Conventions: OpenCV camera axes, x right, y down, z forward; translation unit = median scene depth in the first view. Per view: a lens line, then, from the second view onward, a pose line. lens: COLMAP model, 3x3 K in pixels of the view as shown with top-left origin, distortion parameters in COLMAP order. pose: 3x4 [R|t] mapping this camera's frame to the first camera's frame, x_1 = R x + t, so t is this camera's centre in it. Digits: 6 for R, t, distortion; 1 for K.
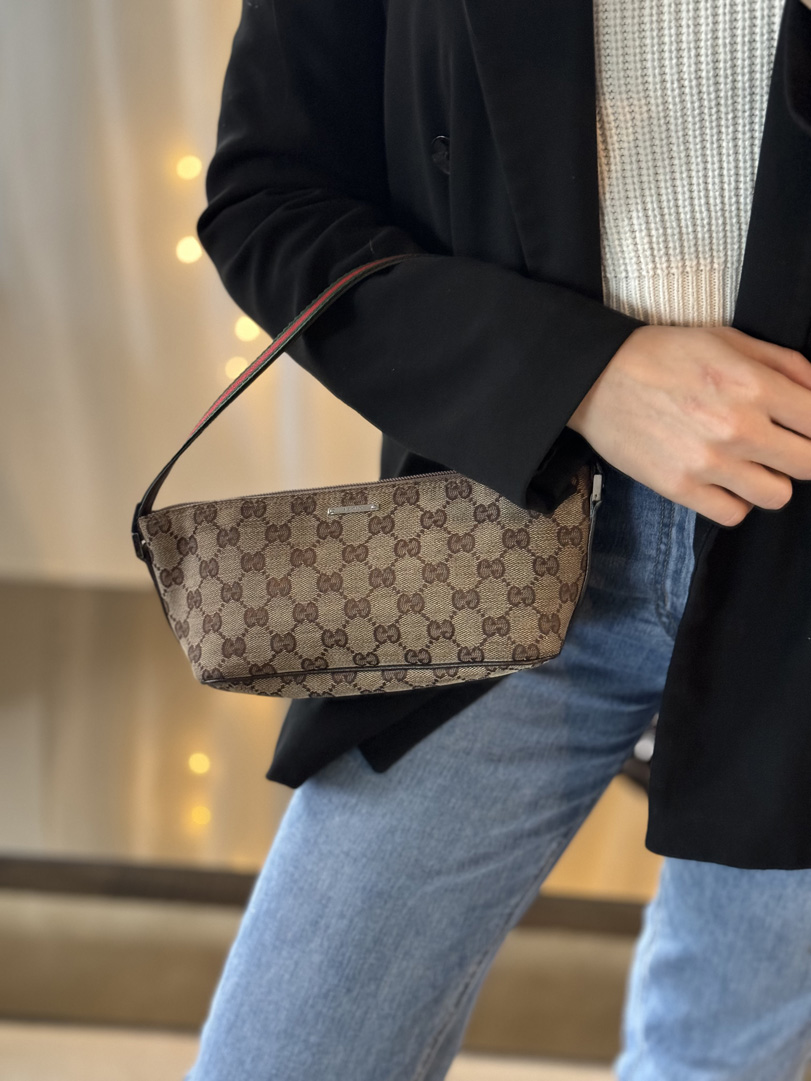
lens RADIAL K [[1504.0, 0, 405.5], [0, 1504.0, 540.5], [0, 0, 1]] dist [0.009278, 0.006853]
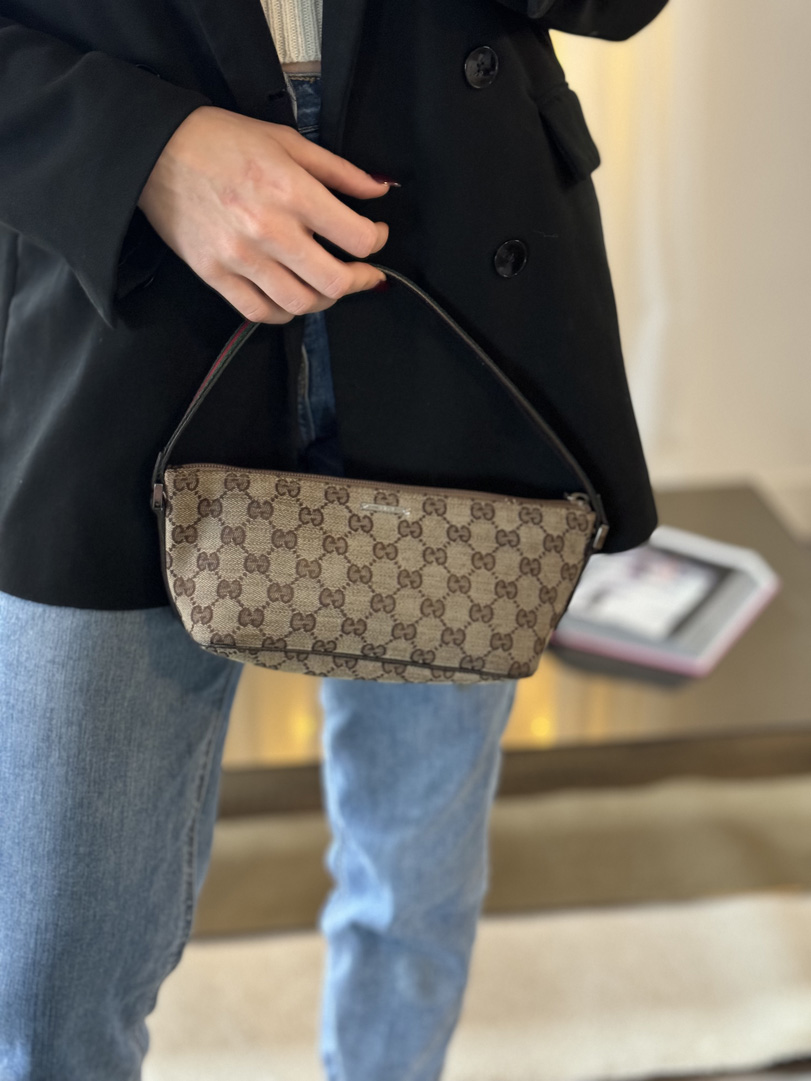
lens RADIAL K [[1504.0, 0, 405.5], [0, 1504.0, 540.5], [0, 0, 1]] dist [0.009278, 0.006853]
pose [[0.895810, 0.183228, 0.404910, -0.451953], [-0.201874, 0.979405, 0.003424, -0.005266], [-0.395944, -0.084809, 0.914350, 0.022673]]
